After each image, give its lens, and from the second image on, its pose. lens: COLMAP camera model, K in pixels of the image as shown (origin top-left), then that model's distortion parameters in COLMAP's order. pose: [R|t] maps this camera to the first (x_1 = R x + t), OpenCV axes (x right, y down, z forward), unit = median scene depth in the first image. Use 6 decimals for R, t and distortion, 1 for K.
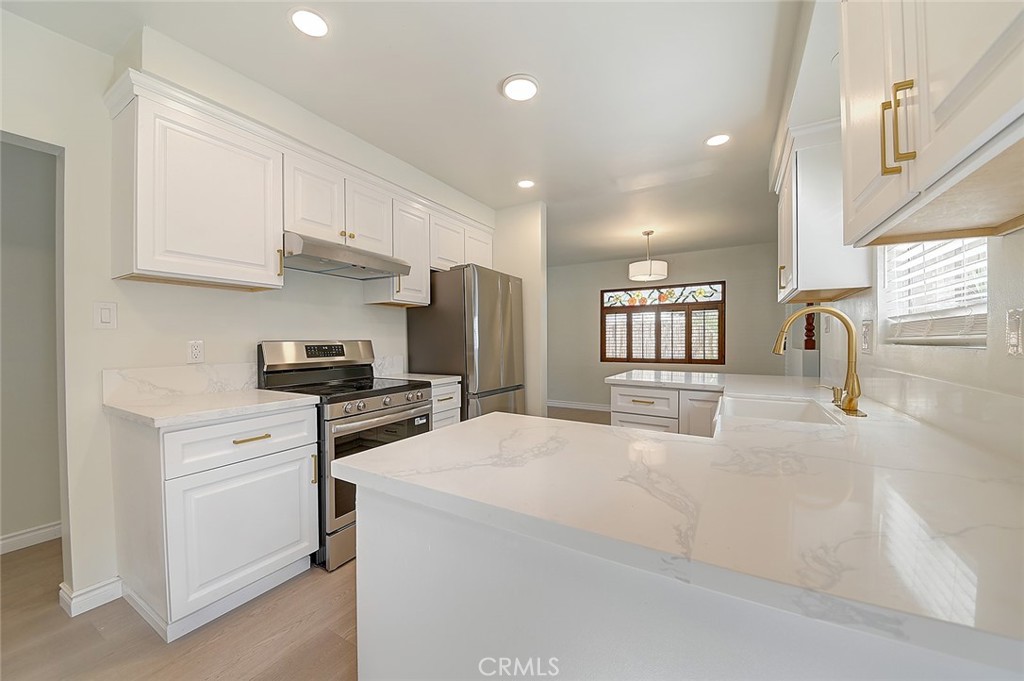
lens RADIAL K [[376.9, 0, 513.9], [0, 376.9, 344.1], [0, 0, 1]] dist [0.002239, -0.001571]
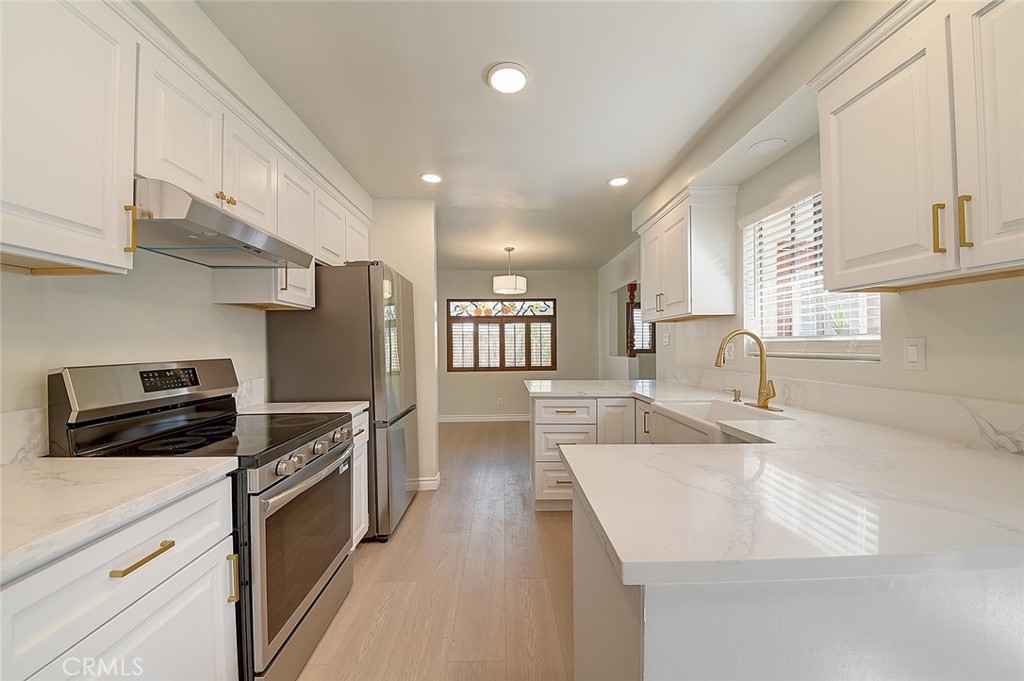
lens RADIAL K [[376.9, 0, 516.1], [0, 376.9, 341.5], [0, 0, 1]] dist [0.002239, -0.001571]
pose [[0.848579, 0.002565, 0.529063, -0.181060], [0.010290, 0.999719, -0.021351, -0.012116], [-0.528969, 0.023562, 0.848314, 0.094960]]
